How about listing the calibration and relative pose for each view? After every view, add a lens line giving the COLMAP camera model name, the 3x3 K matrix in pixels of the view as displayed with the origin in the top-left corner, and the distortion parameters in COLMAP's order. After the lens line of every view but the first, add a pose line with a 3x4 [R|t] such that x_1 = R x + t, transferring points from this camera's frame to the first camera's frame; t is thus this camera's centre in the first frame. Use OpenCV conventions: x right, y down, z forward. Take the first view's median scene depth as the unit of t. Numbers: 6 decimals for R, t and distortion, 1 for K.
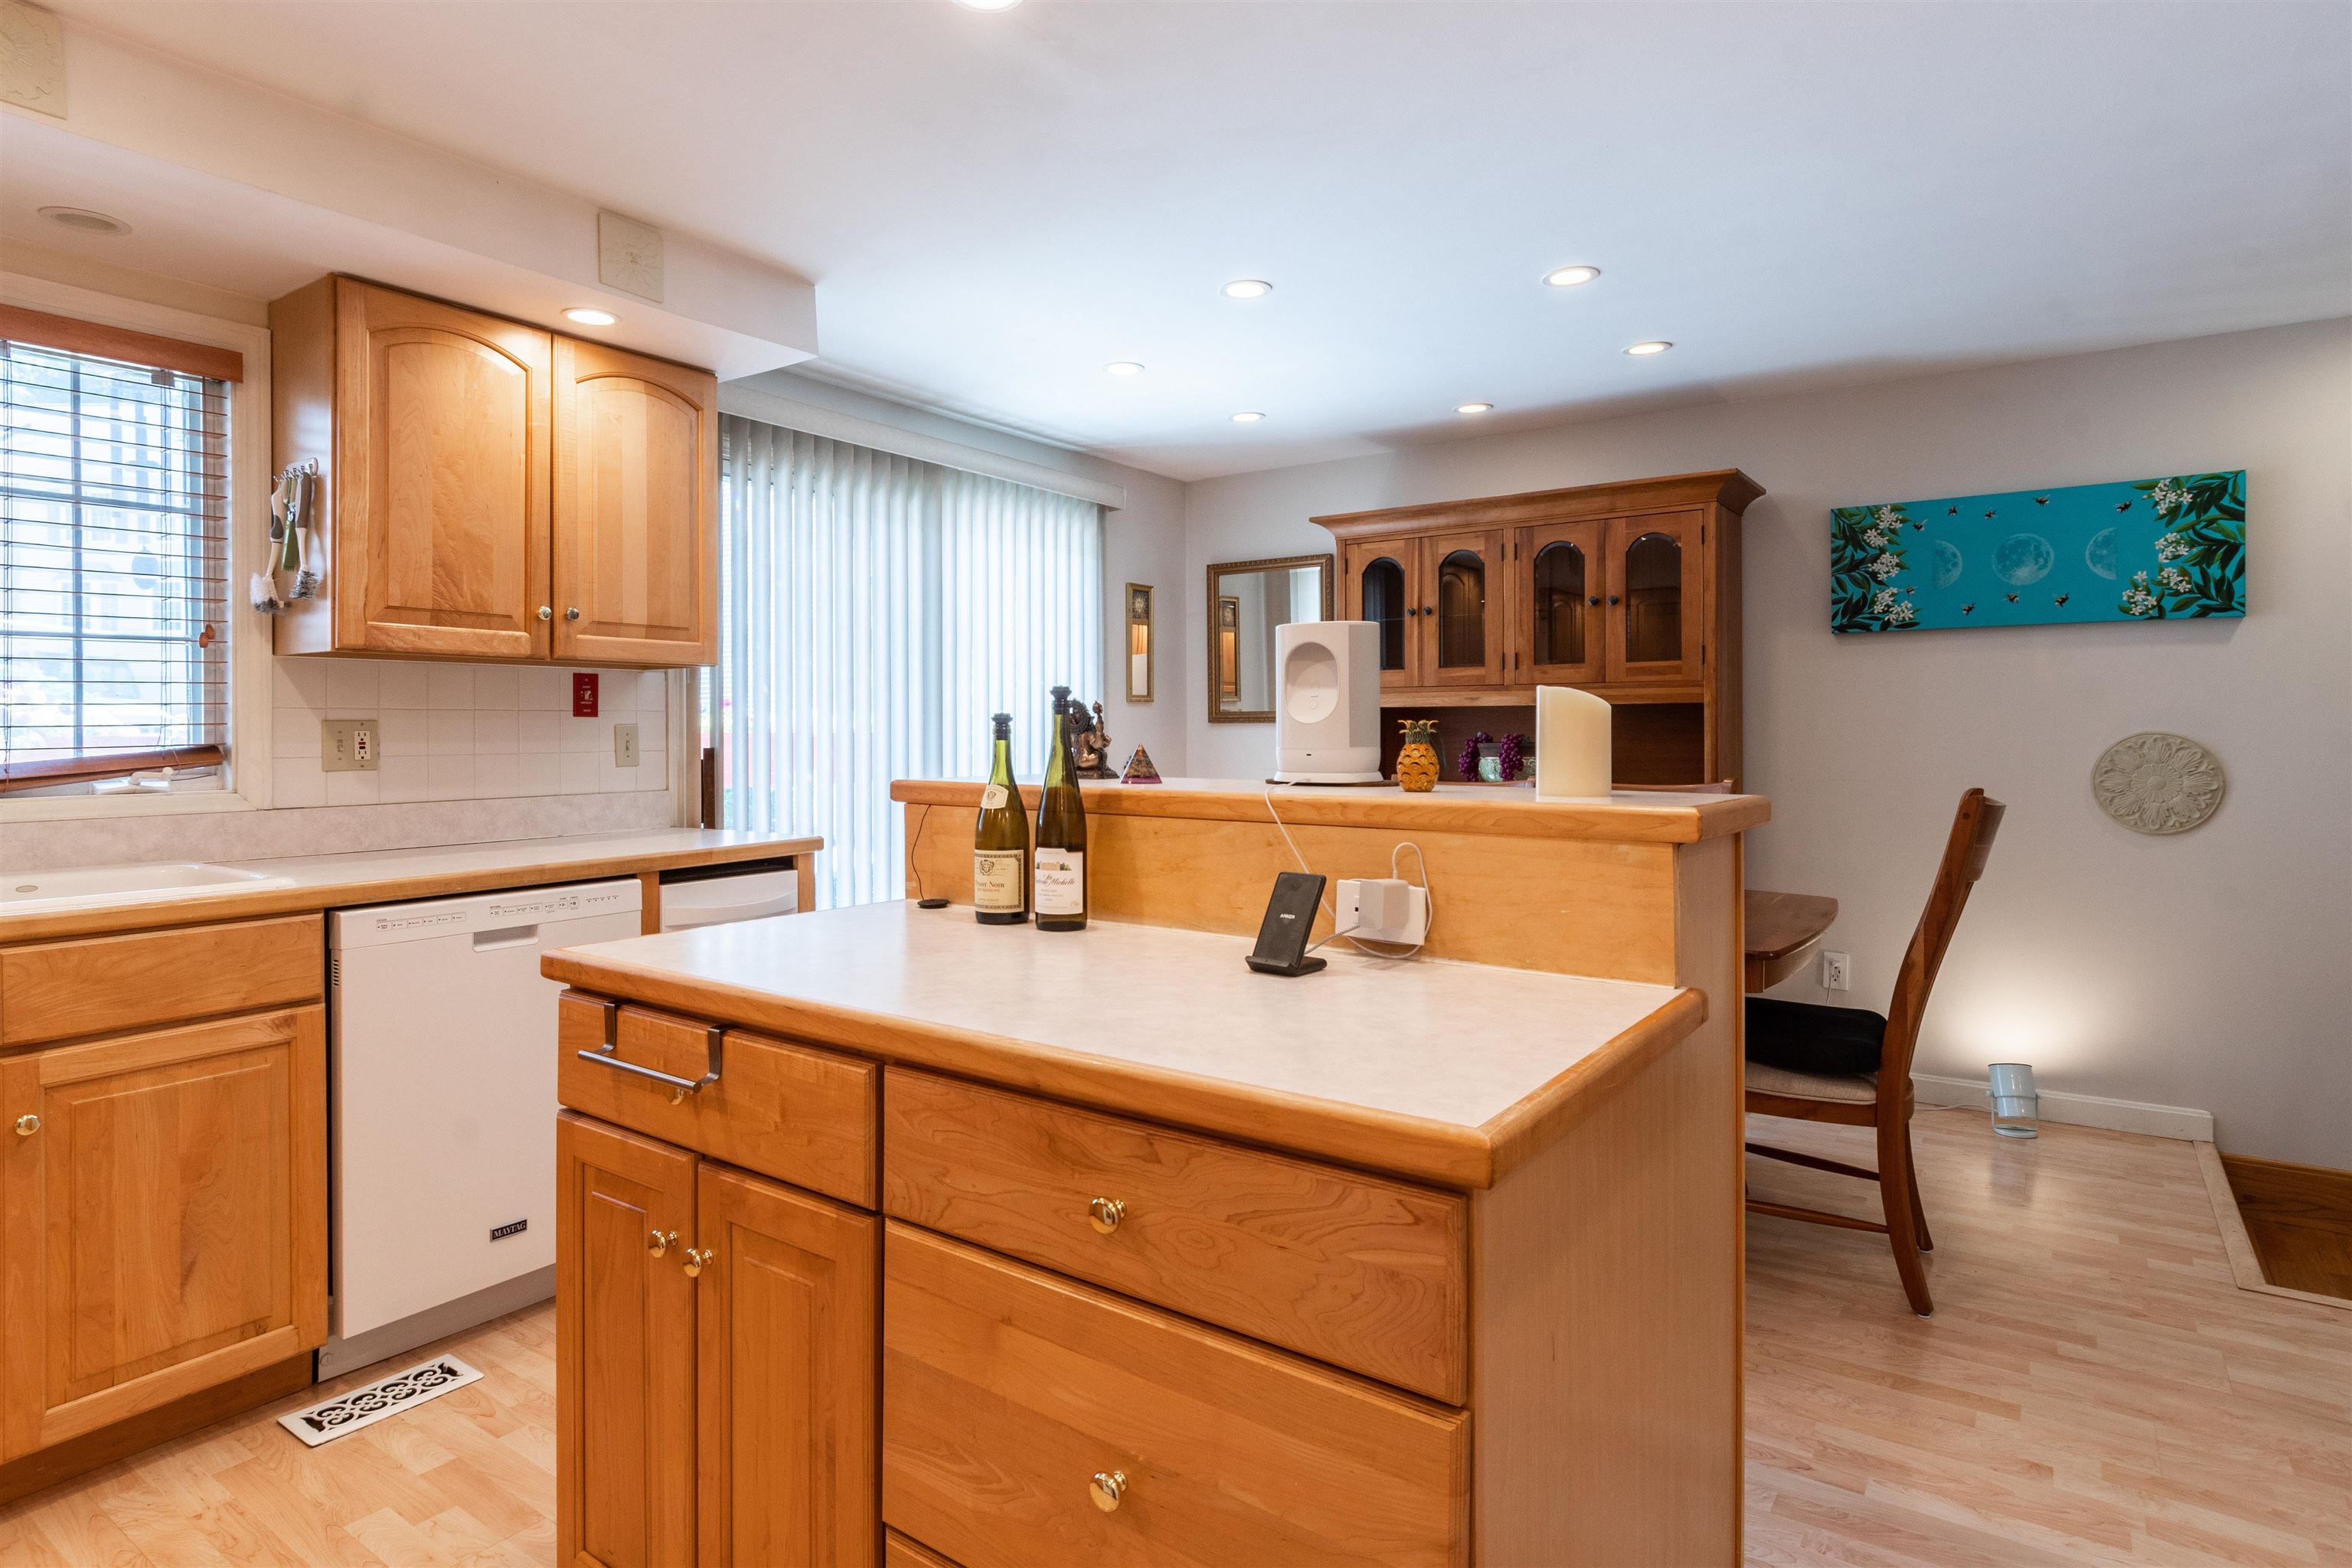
lens RADIAL K [[1263.2, 0, 1088.8], [0, 1263.2, 722.3], [0, 0, 1]] dist [0.015154, -0.016632]
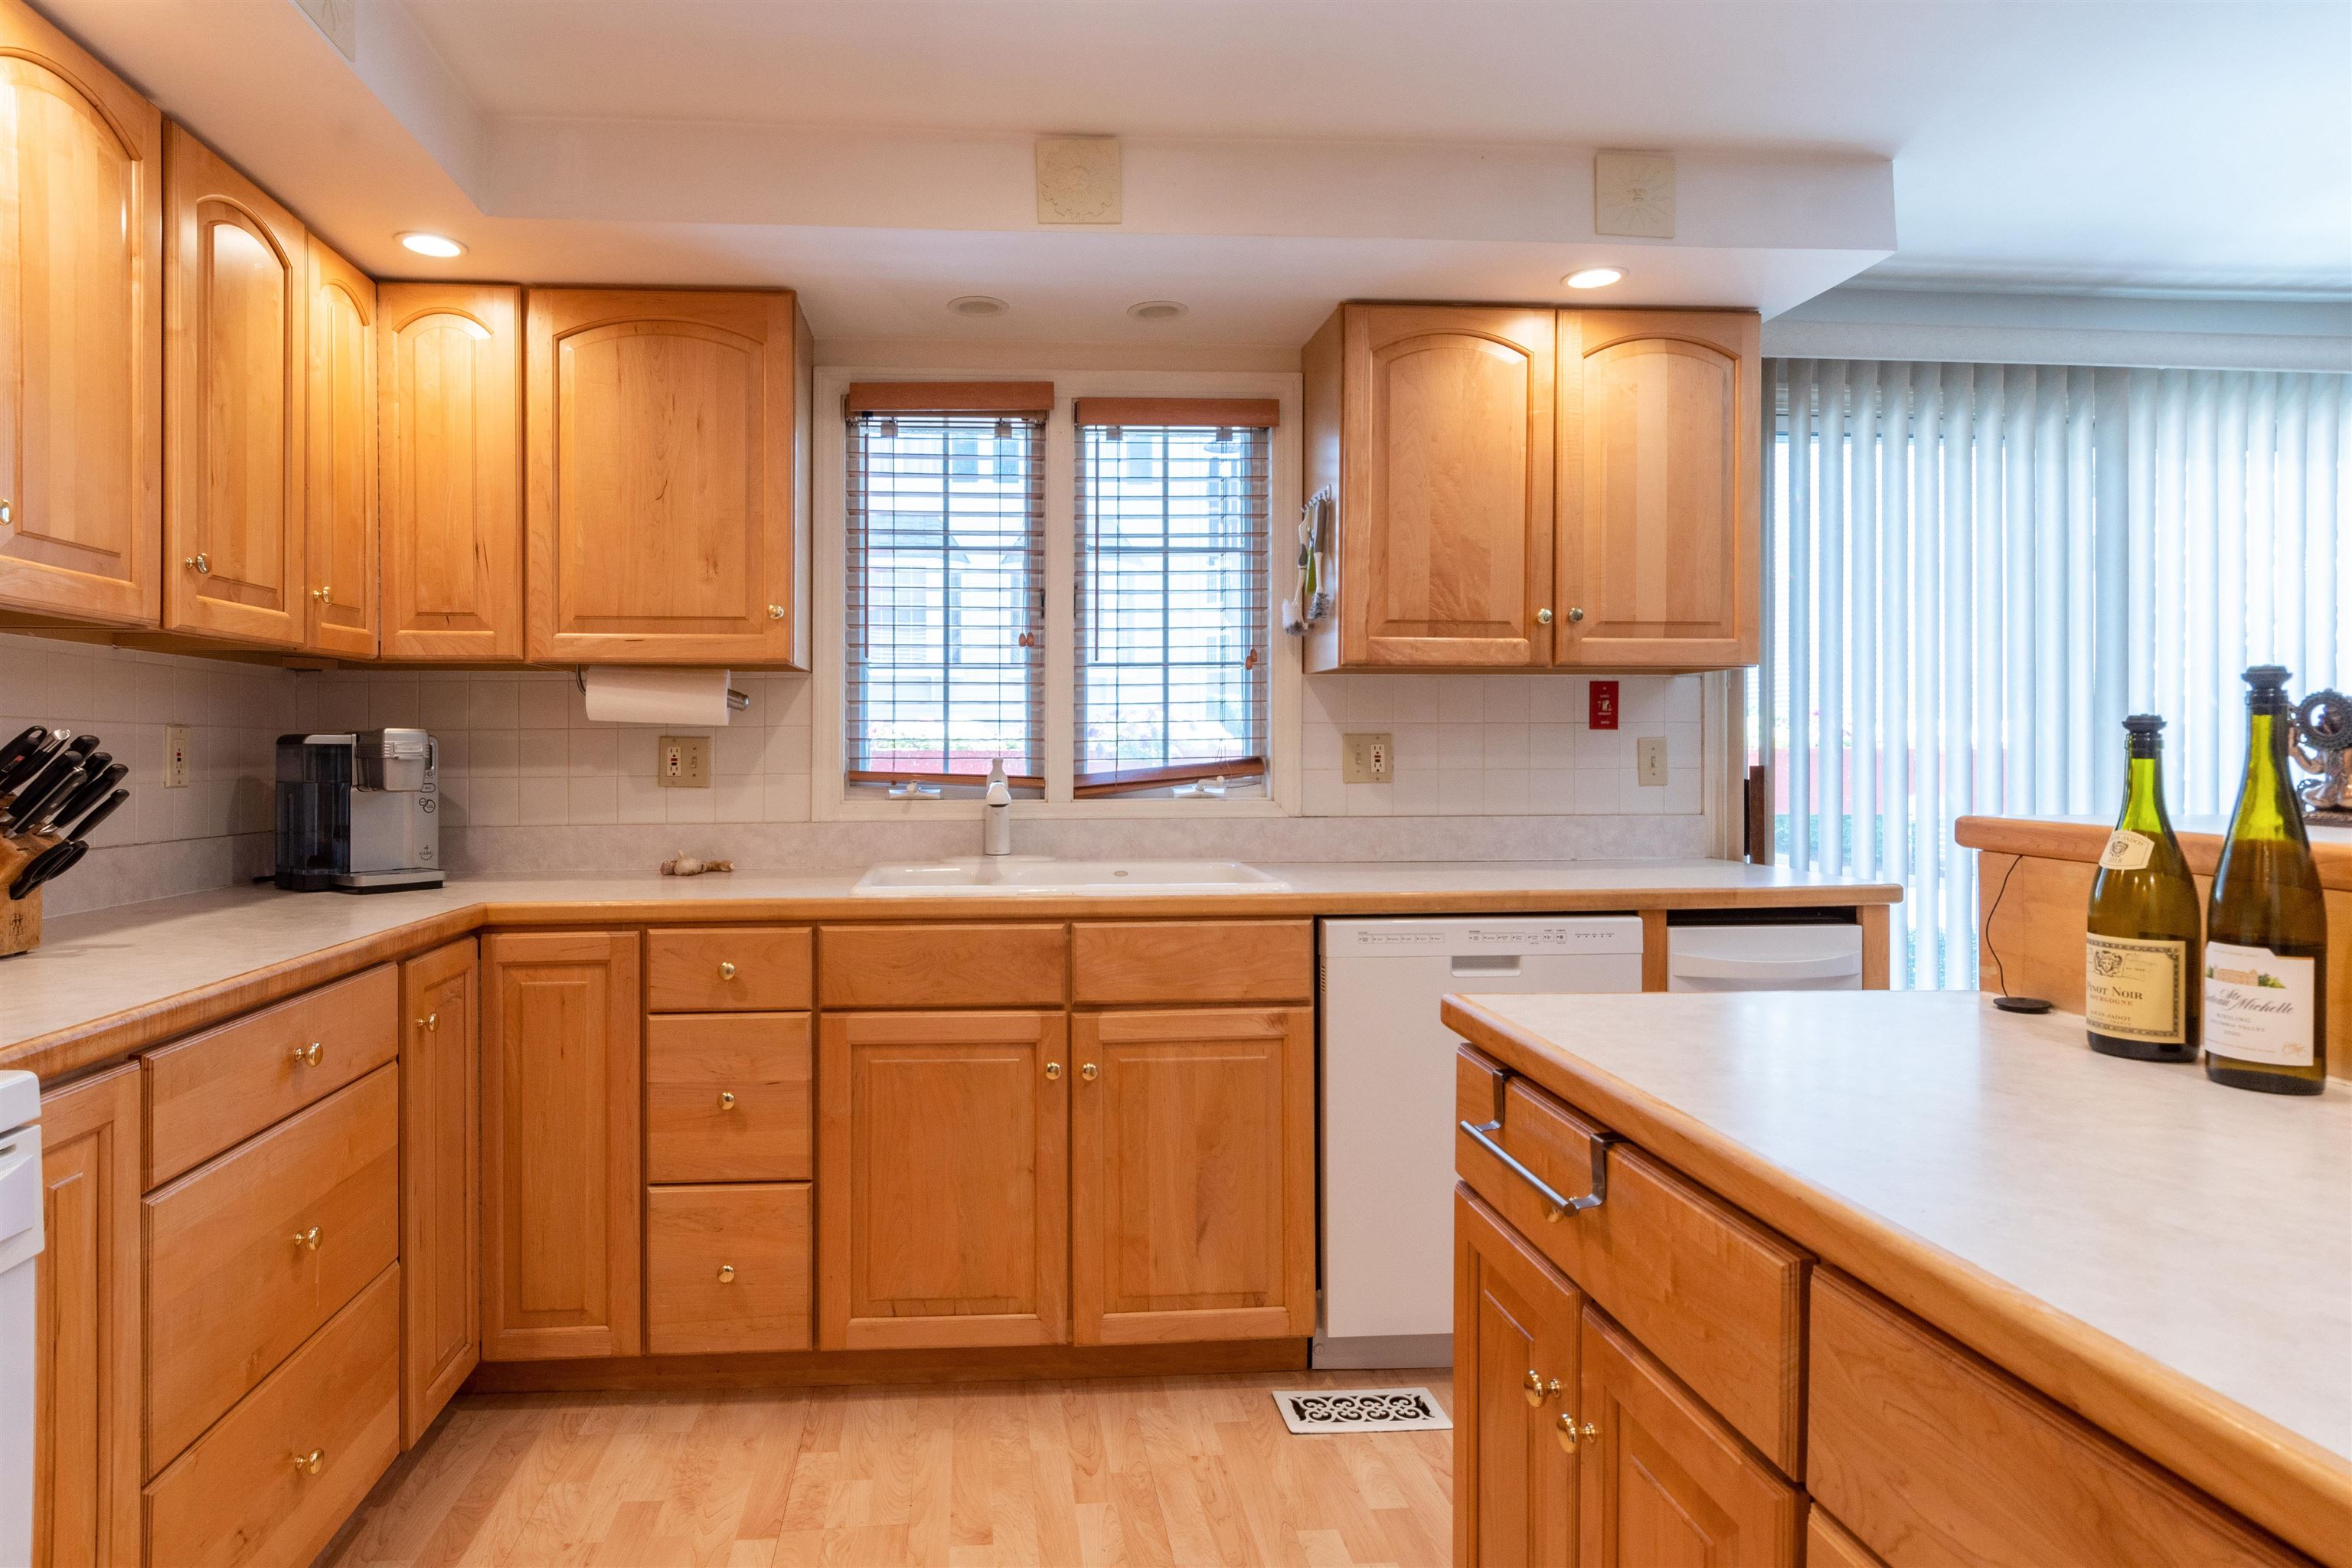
lens RADIAL K [[1263.2, 0, 1065.0], [0, 1263.2, 752.3], [0, 0, 1]] dist [0.015154, -0.016632]
pose [[0.660937, 0.005794, -0.750419, 0.034903], [0.002246, 0.999950, 0.009699, 0.002896], [0.750438, -0.008095, 0.660892, 0.152924]]
